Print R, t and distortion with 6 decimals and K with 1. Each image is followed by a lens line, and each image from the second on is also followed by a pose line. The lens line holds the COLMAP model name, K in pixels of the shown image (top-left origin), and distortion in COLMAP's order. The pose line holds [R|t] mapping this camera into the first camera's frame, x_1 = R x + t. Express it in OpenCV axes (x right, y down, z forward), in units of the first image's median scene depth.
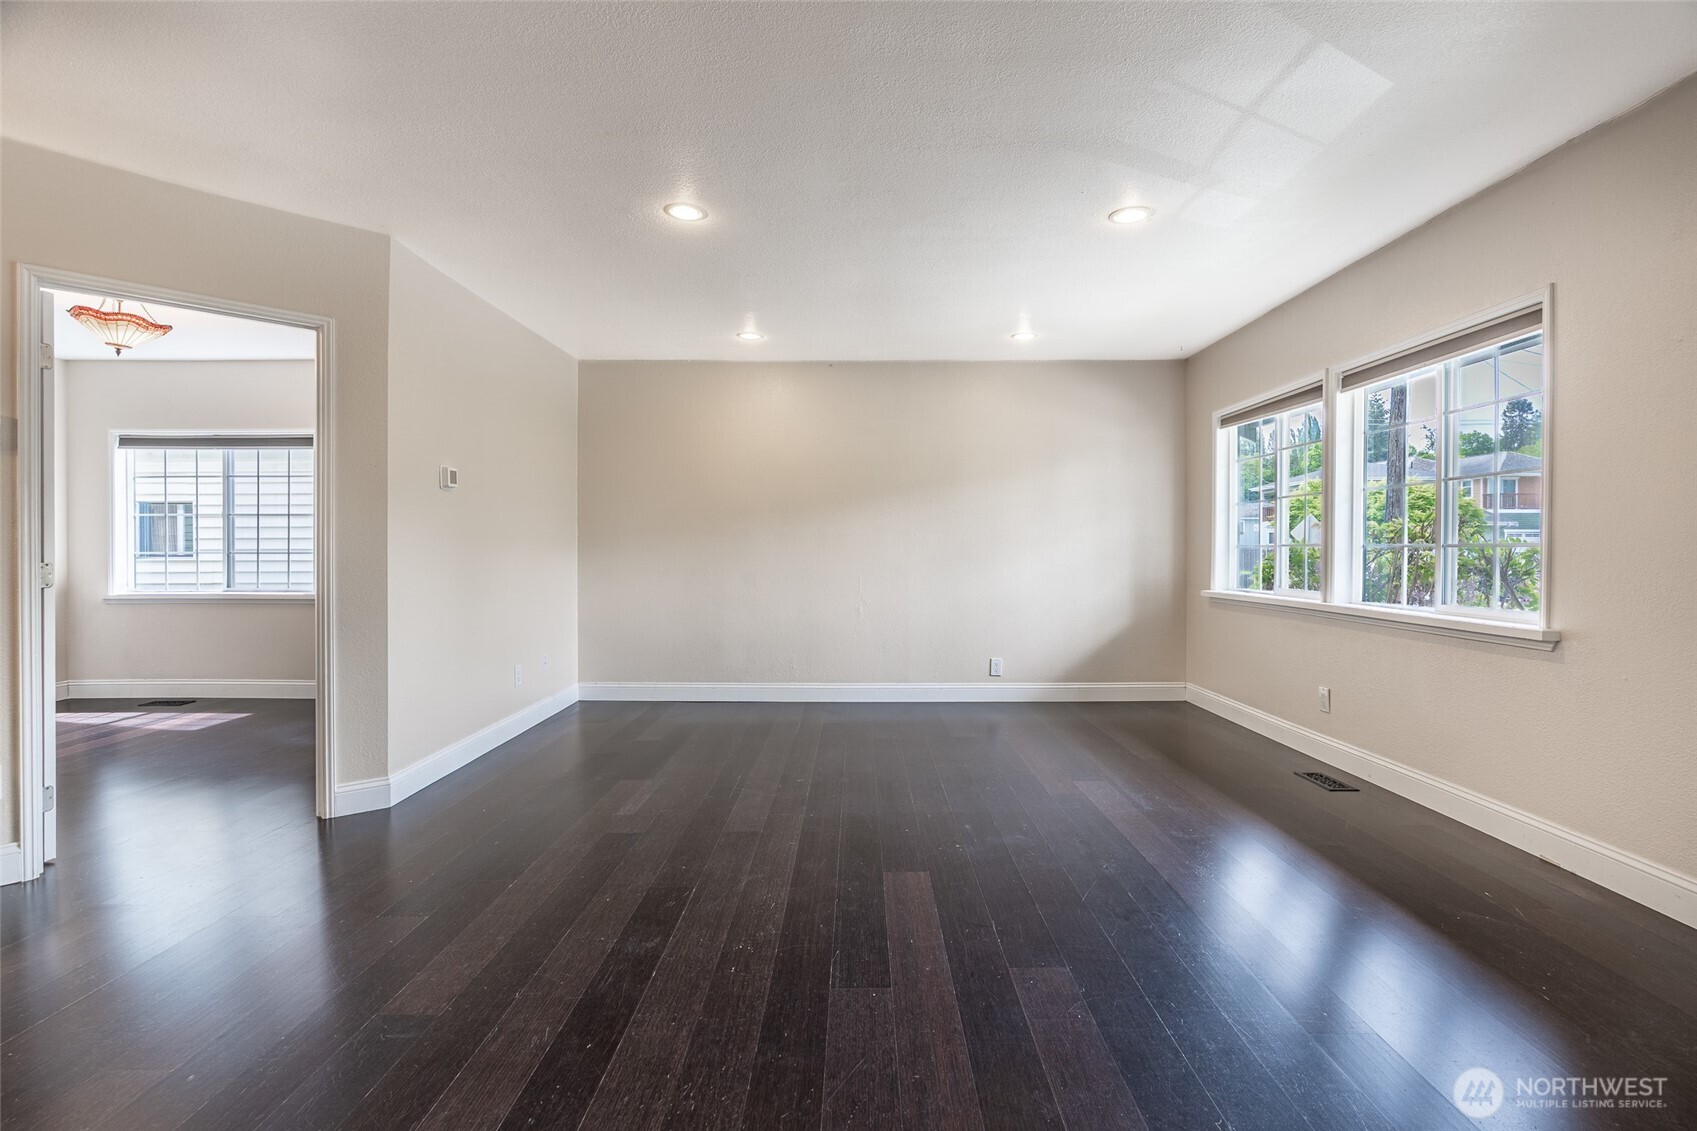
lens RADIAL K [[785.4, 0, 854.6], [0, 785.4, 550.4], [0, 0, 1]] dist [0.001447, 0.000804]
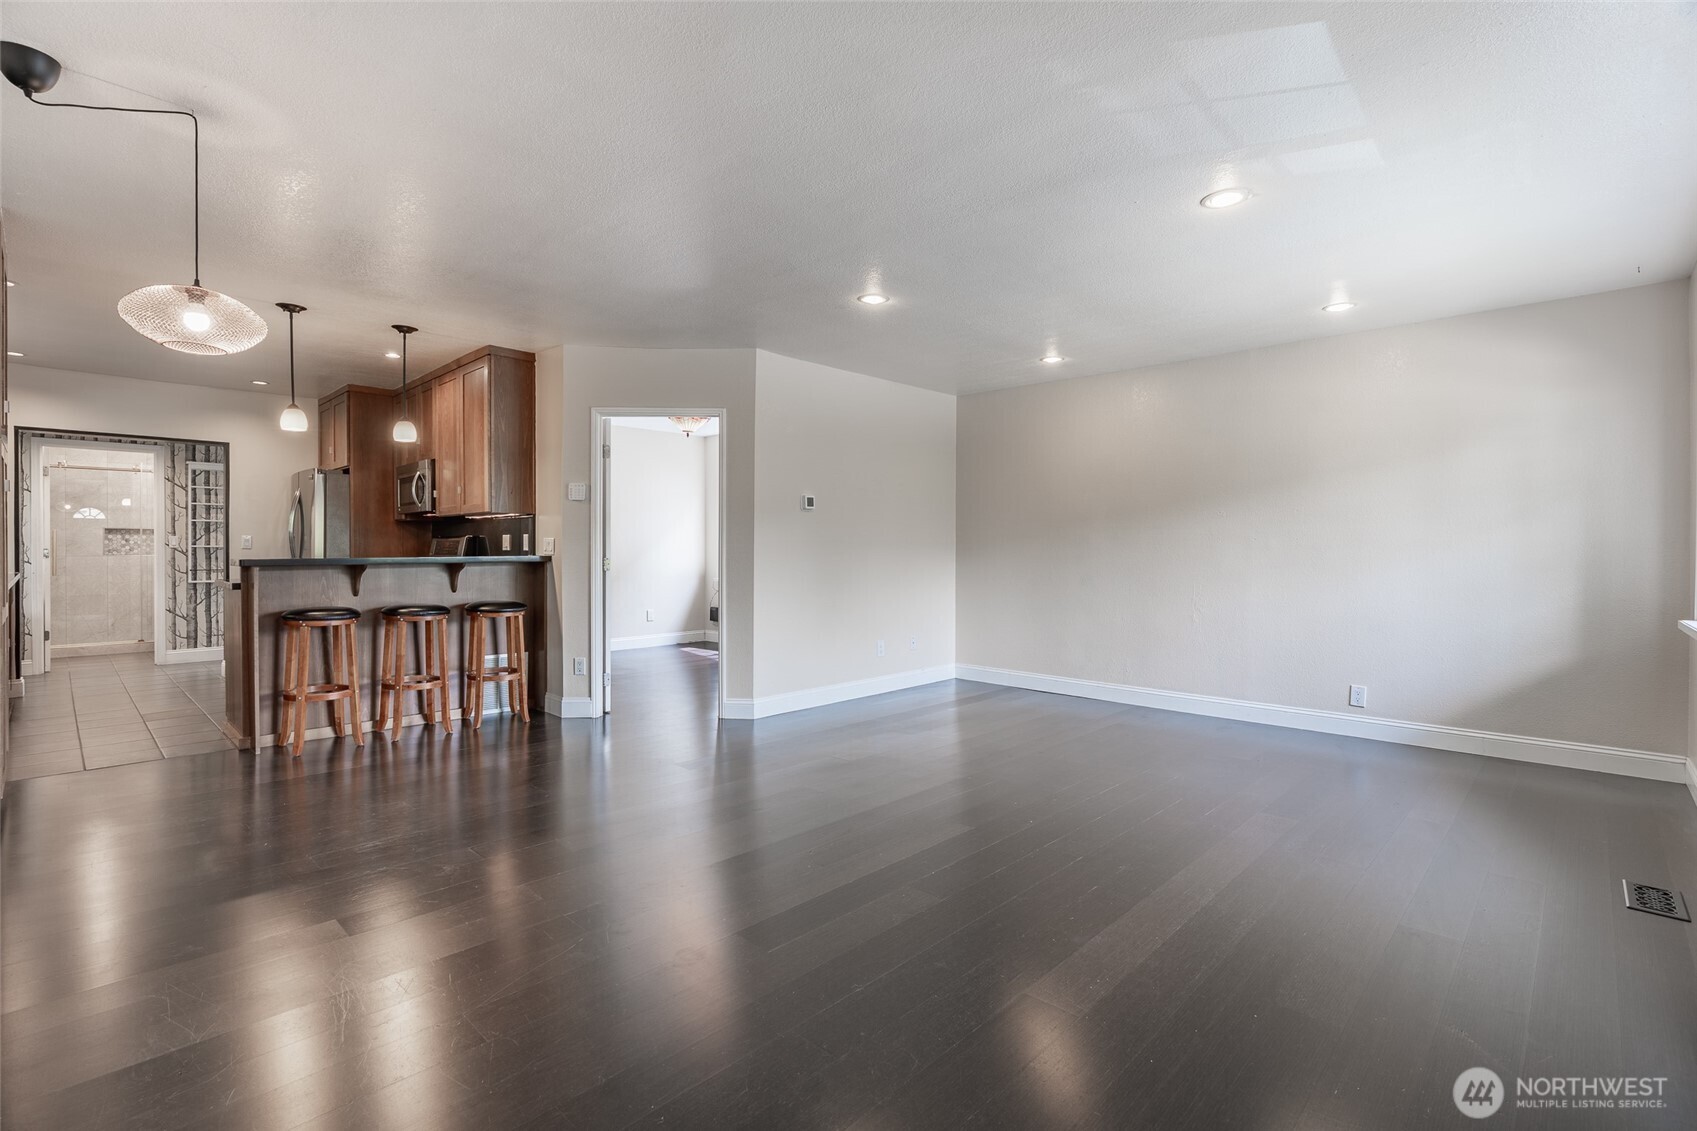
lens RADIAL K [[804.3, 0, 850.8], [0, 804.3, 552.8], [0, 0, 1]] dist [-0.002706, 0.000291]
pose [[0.709181, 0.003866, -0.705015, 0.488170], [-0.007554, 0.999969, -0.002115, 0.002302], [0.704986, 0.006826, 0.709189, 0.009456]]
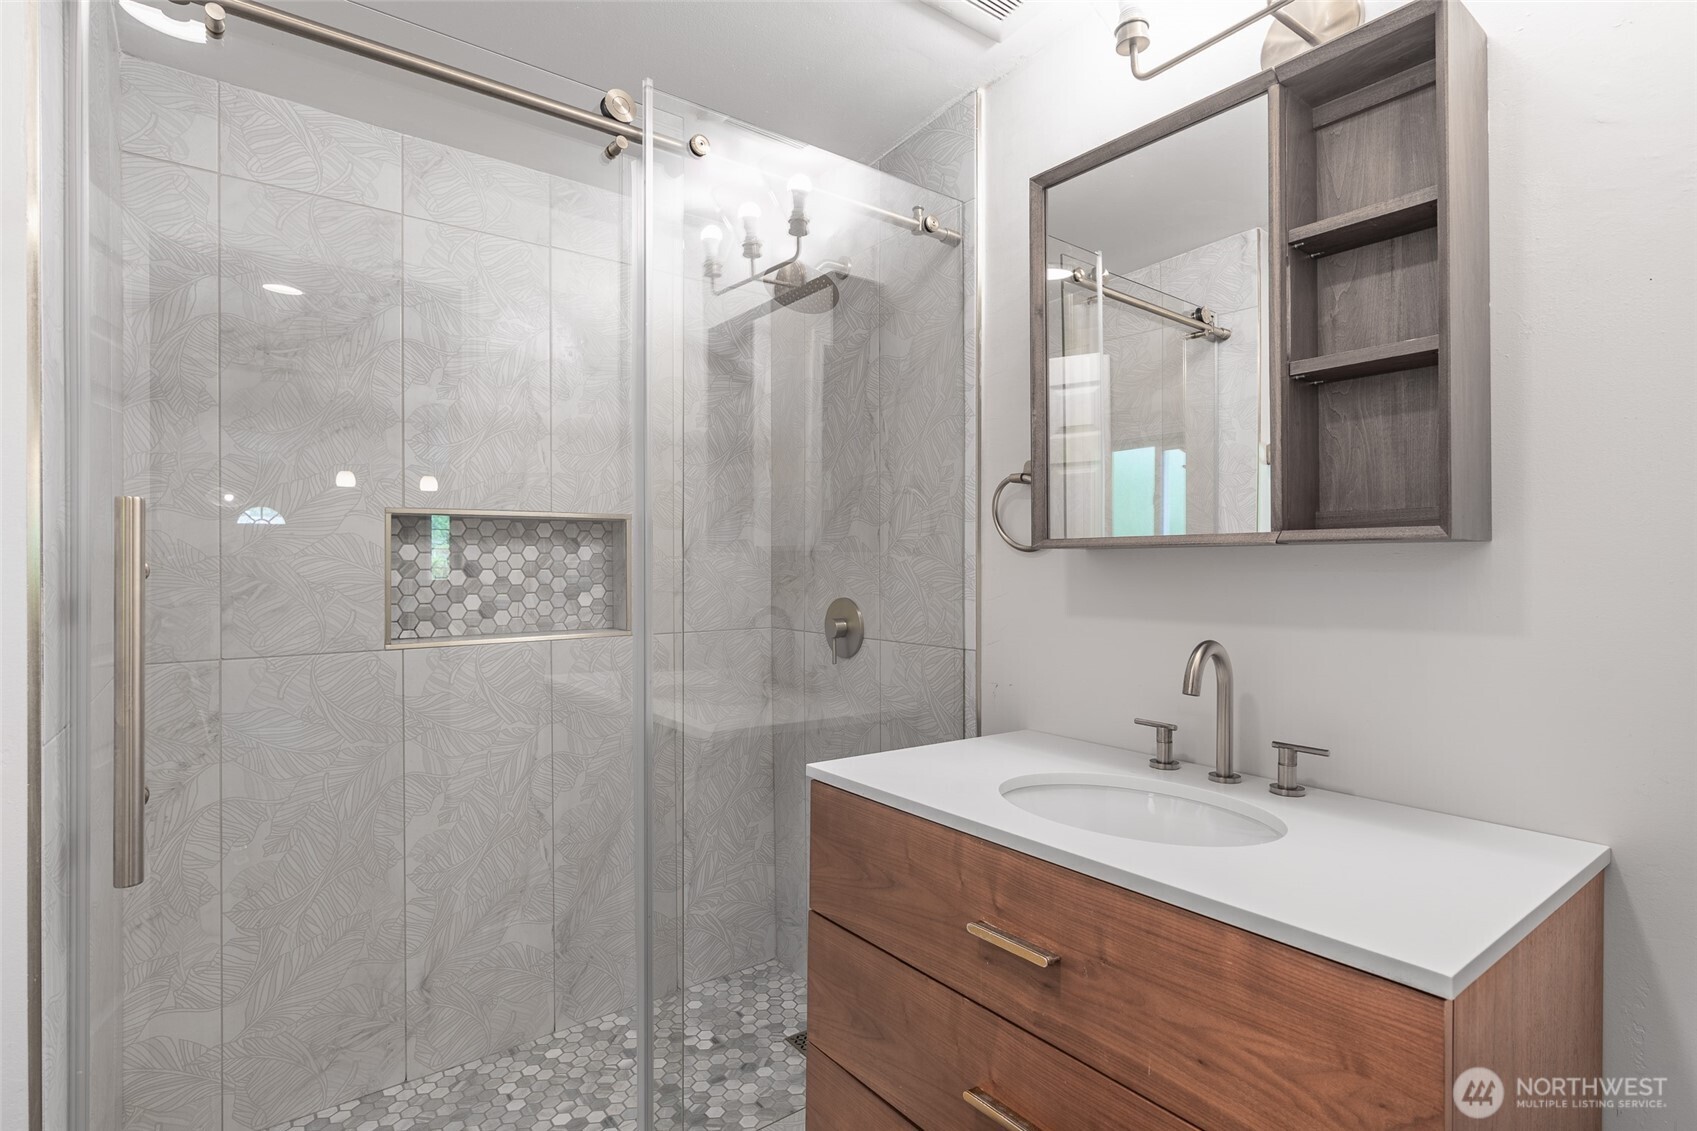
lens RADIAL K [[834.7, 0, 862.7], [0, 834.7, 564.1], [0, 0, 1]] dist [-0.013483, 0.008188]
pose [[0.618983, -0.001940, -0.785402, -1.834873], [-0.007001, 0.999944, -0.007987, -0.021237], [0.785373, 0.010442, 0.618934, 0.044599]]
